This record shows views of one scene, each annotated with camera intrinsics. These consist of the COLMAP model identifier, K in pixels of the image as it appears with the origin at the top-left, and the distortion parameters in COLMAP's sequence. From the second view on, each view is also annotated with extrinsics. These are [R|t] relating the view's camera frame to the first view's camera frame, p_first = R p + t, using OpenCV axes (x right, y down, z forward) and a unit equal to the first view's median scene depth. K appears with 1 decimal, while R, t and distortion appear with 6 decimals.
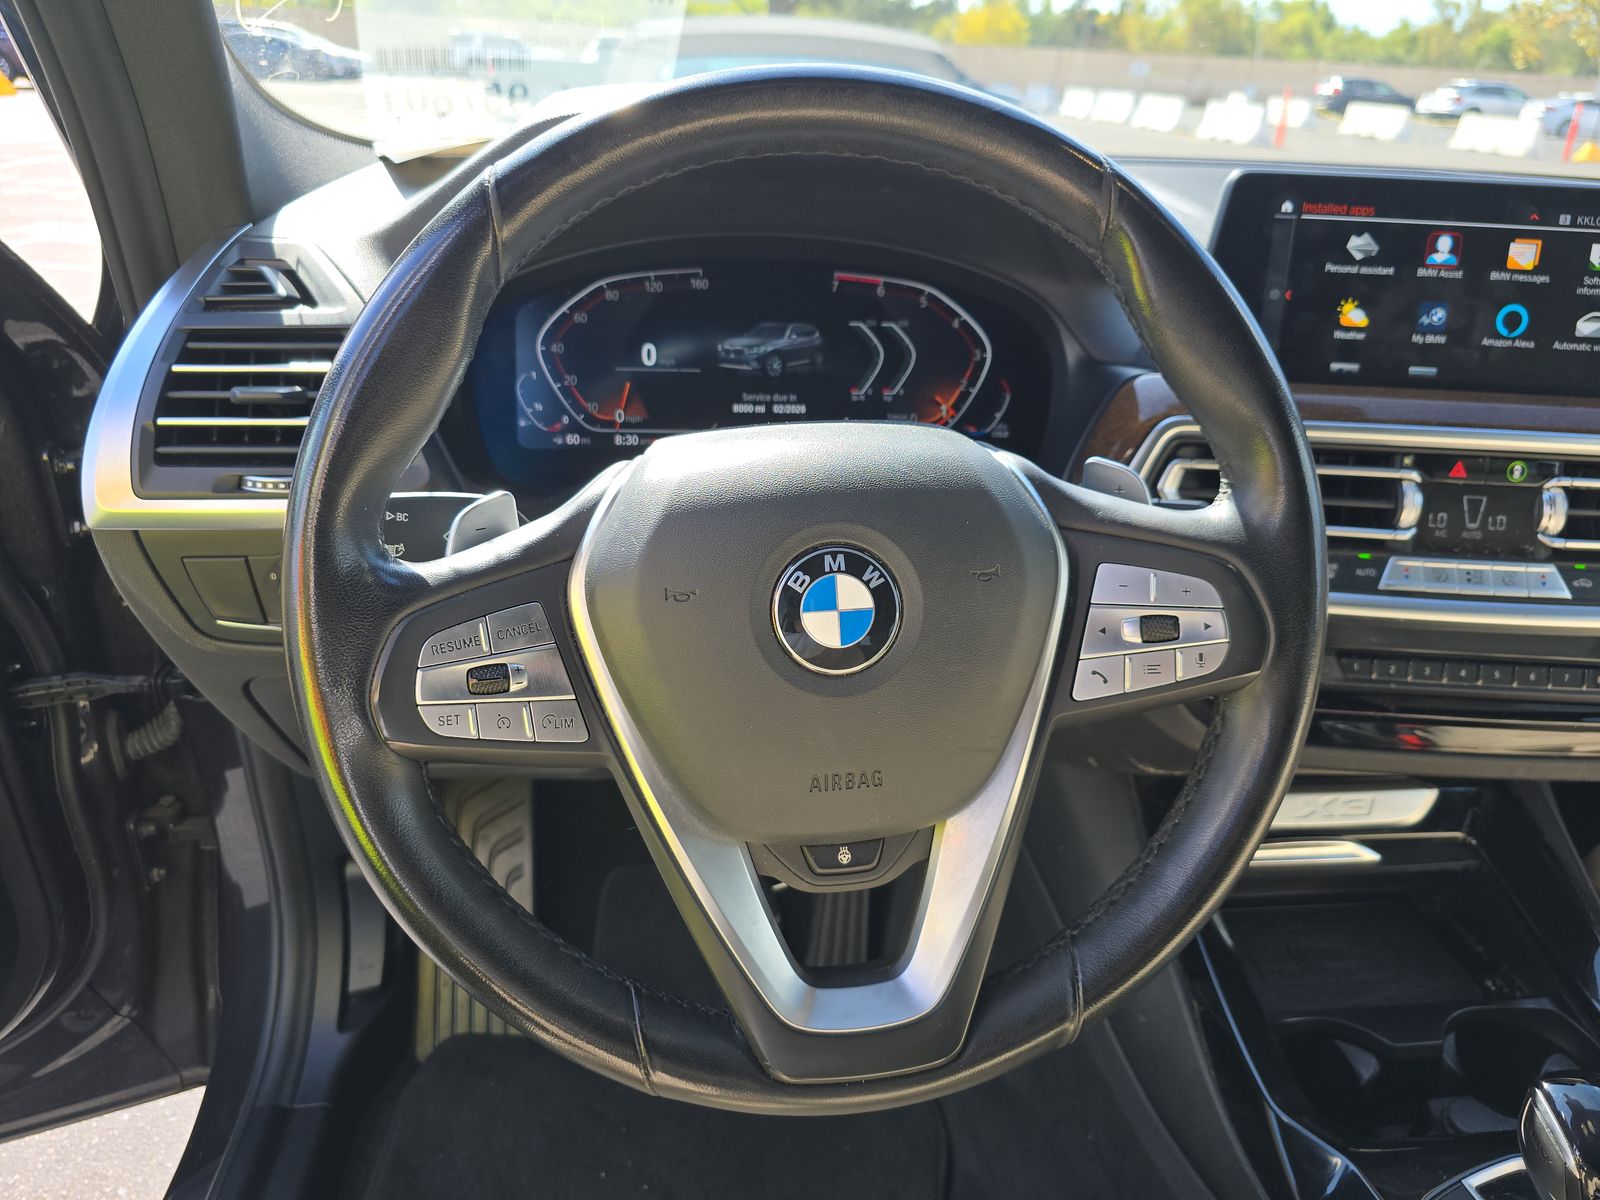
lens RADIAL K [[1083.7, 0, 825.2], [0, 1083.7, 596.8], [0, 0, 1]] dist [0.027913, -0.040196]
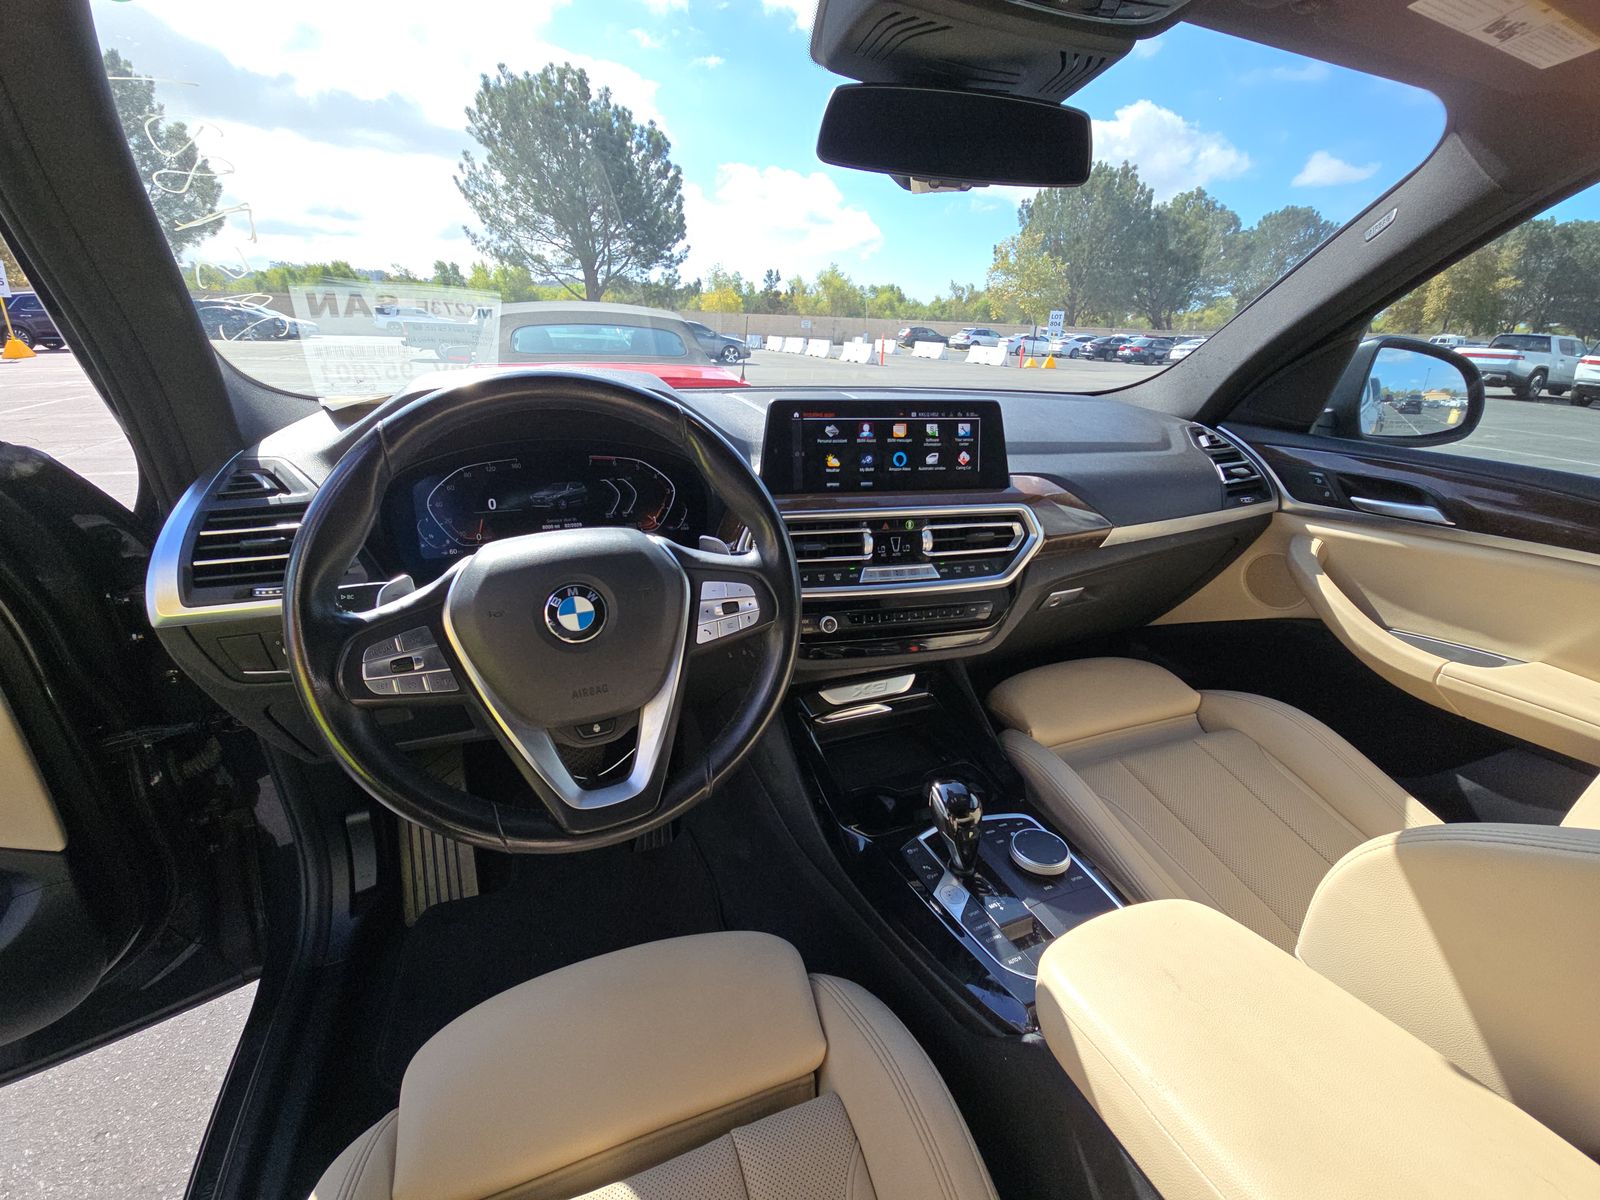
lens RADIAL K [[646.3, 0, 822.9], [0, 646.3, 603.1], [0, 0, 1]] dist [-0.001951, -0.000174]
pose [[0.965211, -0.115874, 0.234397, 0.123921], [0.125382, 0.991767, -0.026023, 0.058402], [-0.229451, 0.054507, 0.971793, -0.254487]]
